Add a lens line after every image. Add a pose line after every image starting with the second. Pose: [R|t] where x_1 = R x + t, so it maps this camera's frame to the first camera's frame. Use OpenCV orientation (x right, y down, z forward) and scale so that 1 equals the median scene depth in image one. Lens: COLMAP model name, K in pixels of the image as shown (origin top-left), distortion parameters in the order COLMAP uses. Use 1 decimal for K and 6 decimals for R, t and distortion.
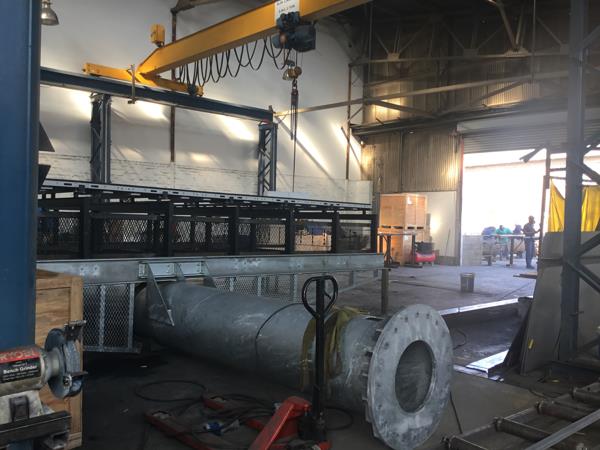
lens RADIAL K [[555.6, 0, 293.2], [0, 555.6, 233.3], [0, 0, 1]] dist [0.050307, 0.000000]
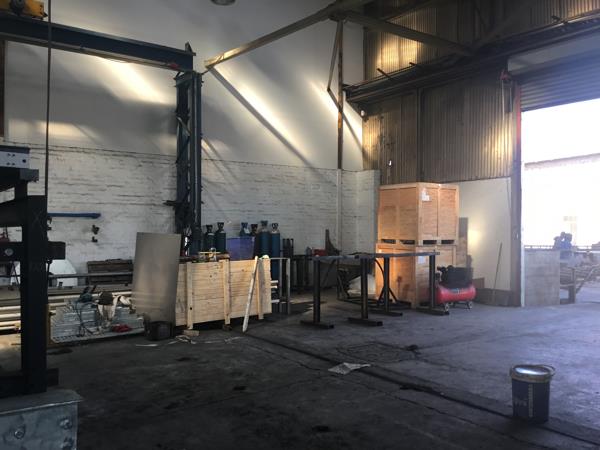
lens RADIAL K [[555.6, 0, 312.2], [0, 555.6, 231.6], [0, 0, 1]] dist [0.050307, 0.000000]
pose [[0.996701, -0.021865, -0.078165, 0.131200], [0.019479, 0.999325, -0.031155, -0.004953], [0.078794, 0.029529, 0.996453, 0.406088]]
